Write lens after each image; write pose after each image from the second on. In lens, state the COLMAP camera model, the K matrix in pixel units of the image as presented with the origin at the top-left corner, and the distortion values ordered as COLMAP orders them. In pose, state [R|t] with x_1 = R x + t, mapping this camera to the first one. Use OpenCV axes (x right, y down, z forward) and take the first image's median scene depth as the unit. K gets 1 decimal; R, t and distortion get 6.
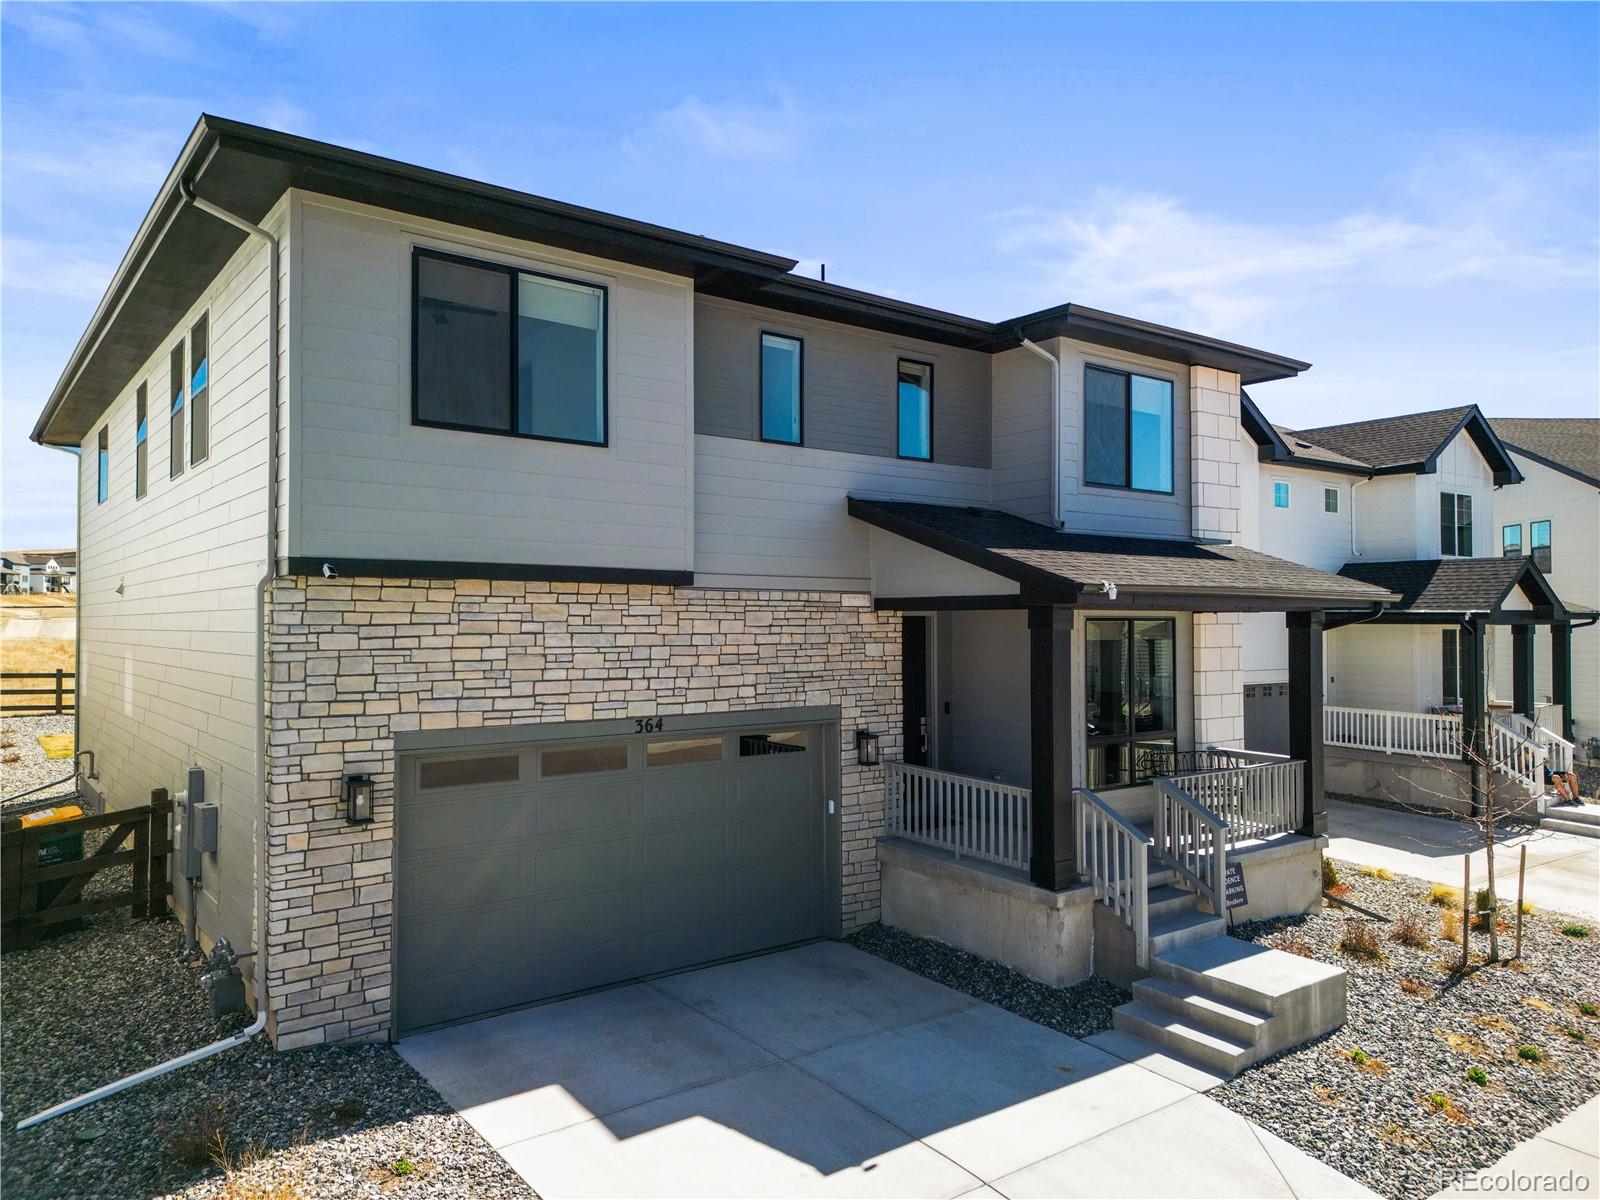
lens RADIAL K [[1120.4, 0, 797.0], [0, 1120.4, 589.3], [0, 0, 1]] dist [0.036675, -0.001567]
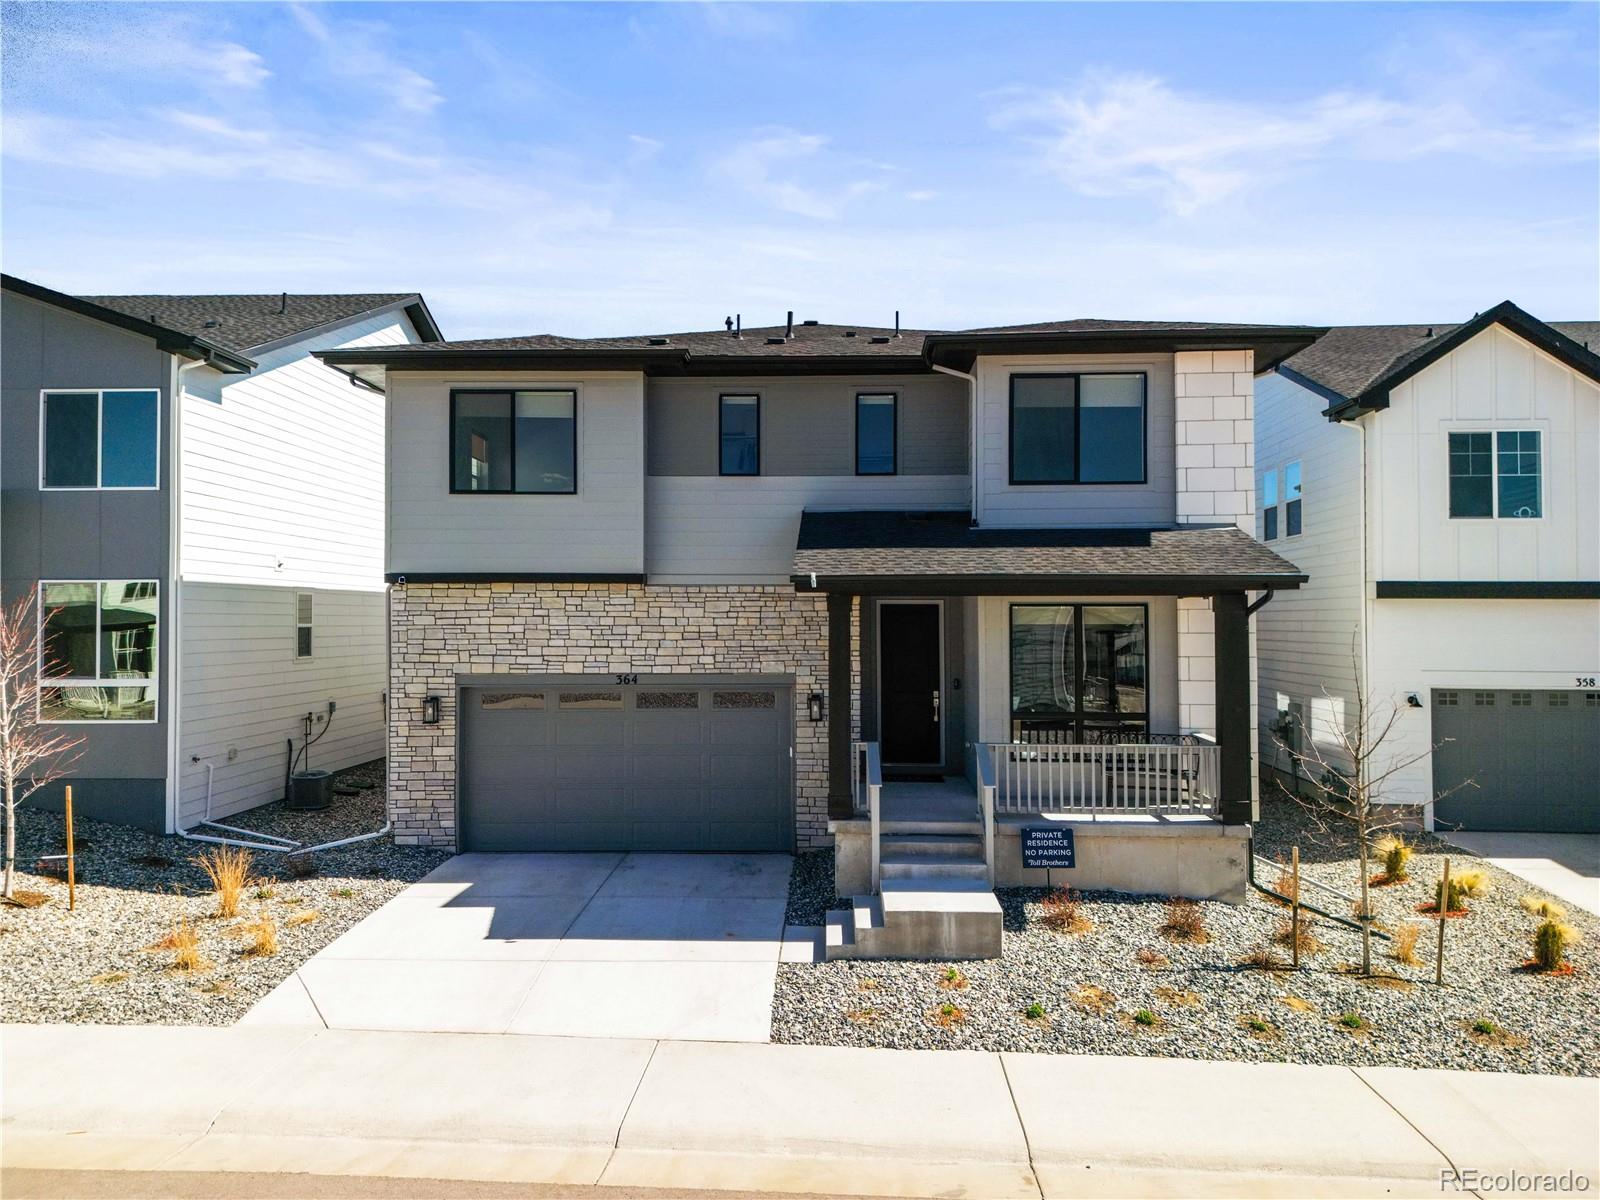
lens RADIAL K [[1120.4, 0, 797.0], [0, 1120.4, 589.3], [0, 0, 1]] dist [0.036675, -0.001567]
pose [[0.773568, -0.019425, -0.633416, 0.990972], [0.018654, 0.999795, -0.007880, 0.019623], [0.633439, -0.005720, 0.773772, 0.007853]]
